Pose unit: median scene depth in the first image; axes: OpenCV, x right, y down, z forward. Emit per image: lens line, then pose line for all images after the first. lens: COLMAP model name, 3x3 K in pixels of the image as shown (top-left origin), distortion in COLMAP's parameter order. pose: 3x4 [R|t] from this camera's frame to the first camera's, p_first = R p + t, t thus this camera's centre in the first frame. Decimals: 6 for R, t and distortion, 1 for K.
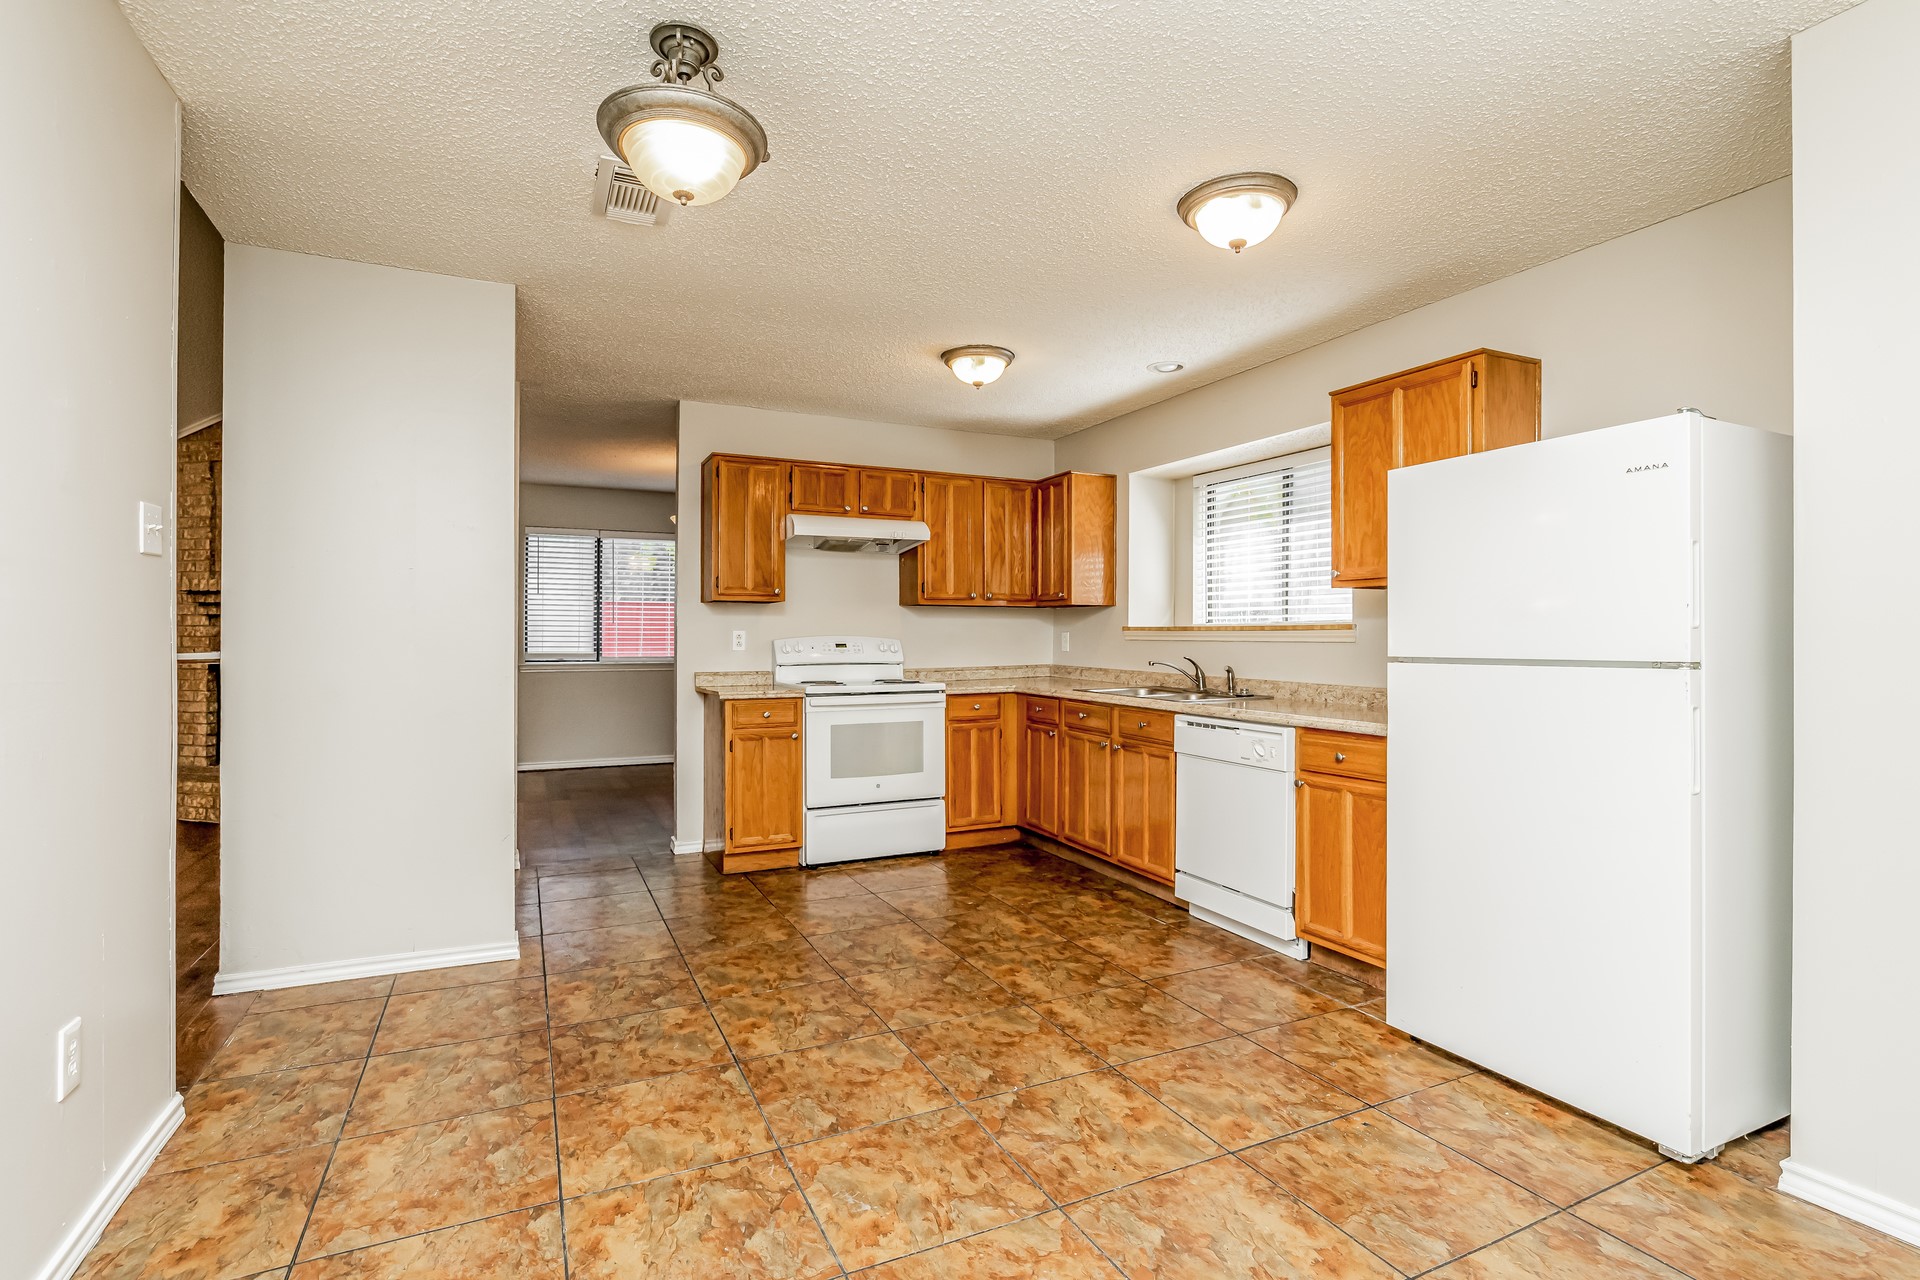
lens RADIAL K [[893.1, 0, 951.0], [0, 893.1, 636.9], [0, 0, 1]] dist [-0.003343, 0.002494]
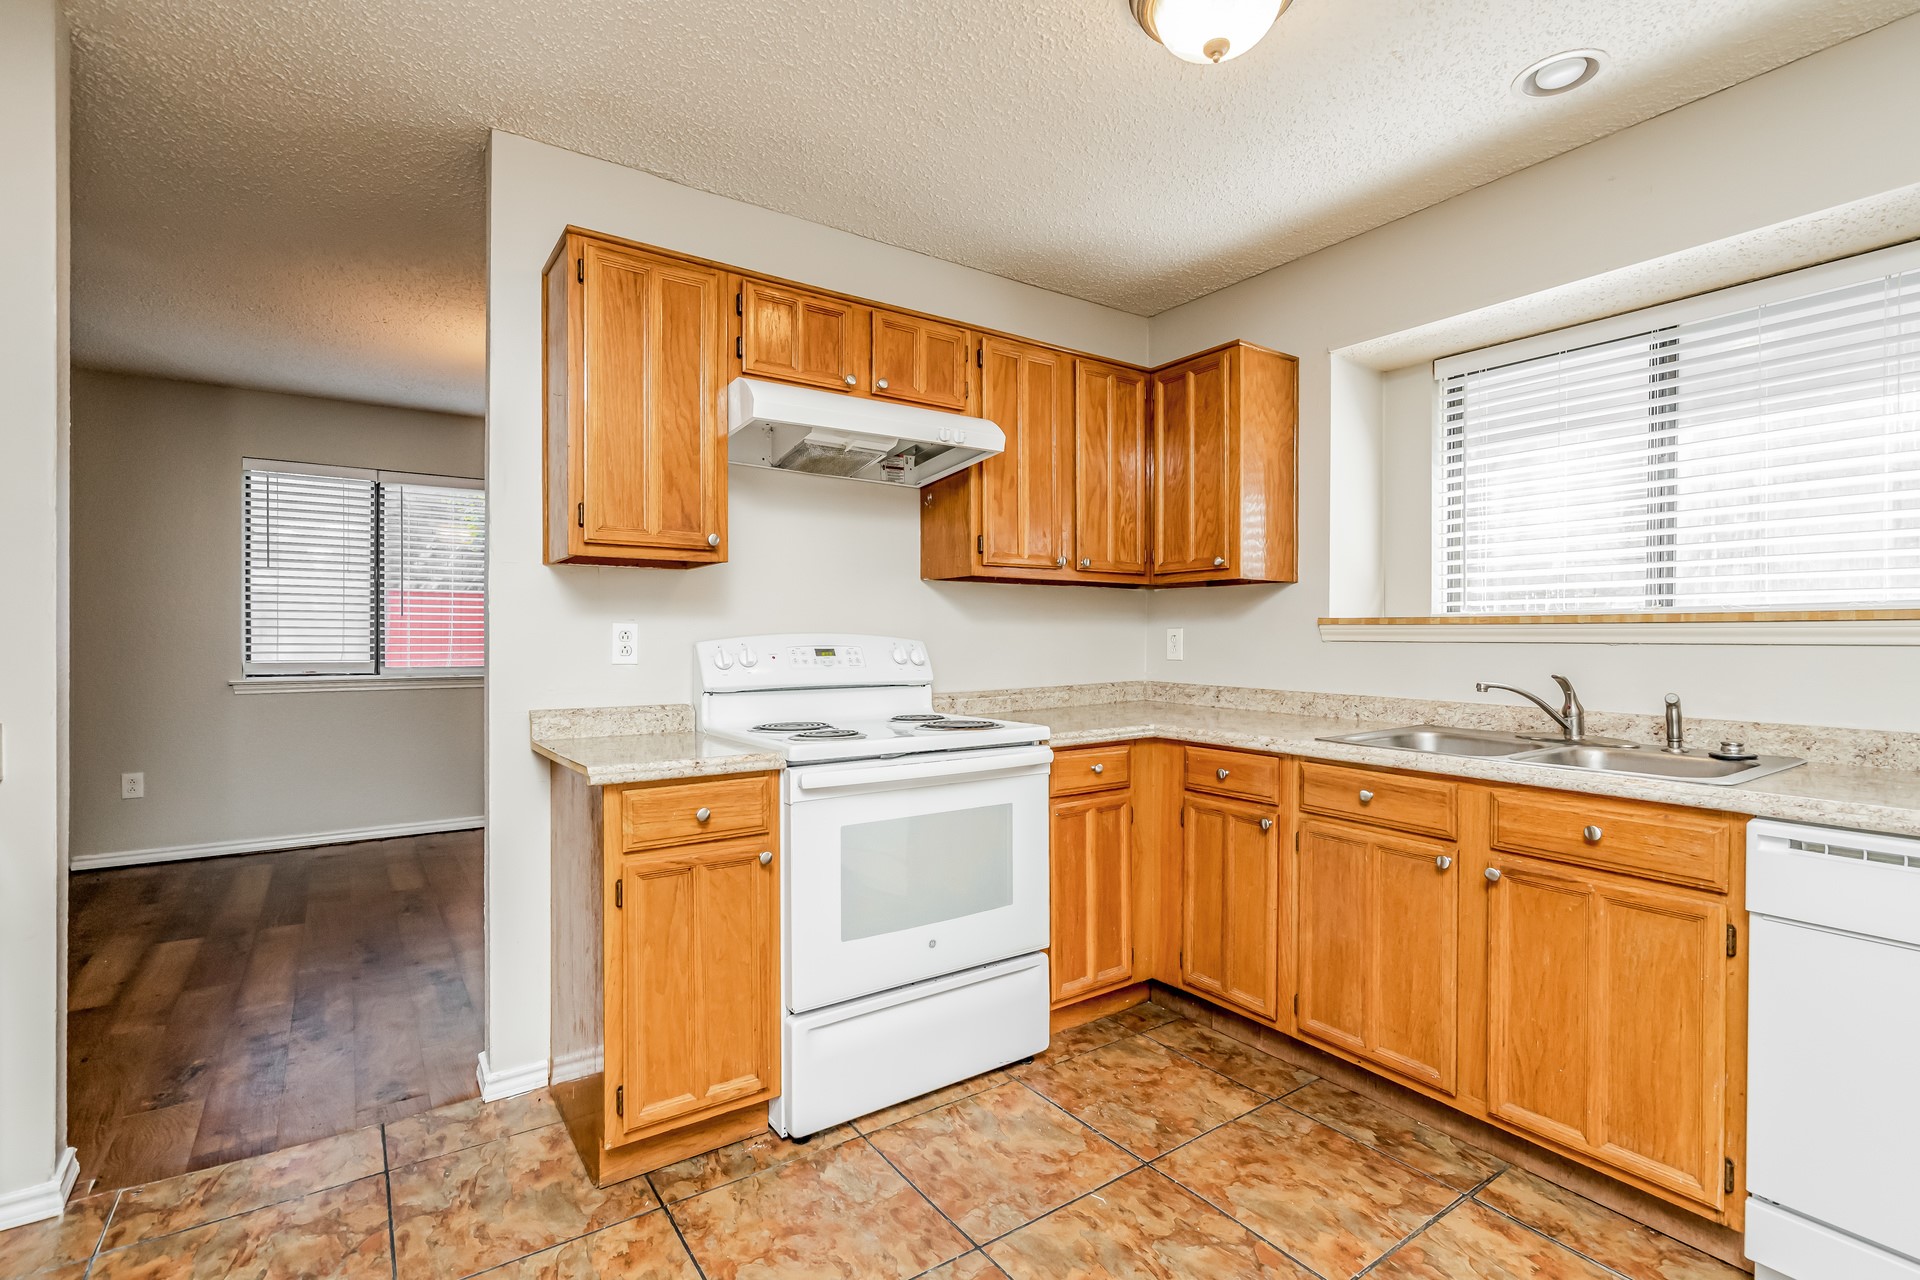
lens RADIAL K [[893.1, 0, 959.9], [0, 893.1, 645.1], [0, 0, 1]] dist [-0.003343, 0.002494]
pose [[0.987853, -0.004178, 0.155333, -0.132036], [0.002381, 0.999928, 0.011755, -0.001079], [-0.155371, -0.011242, 0.987792, 0.487714]]
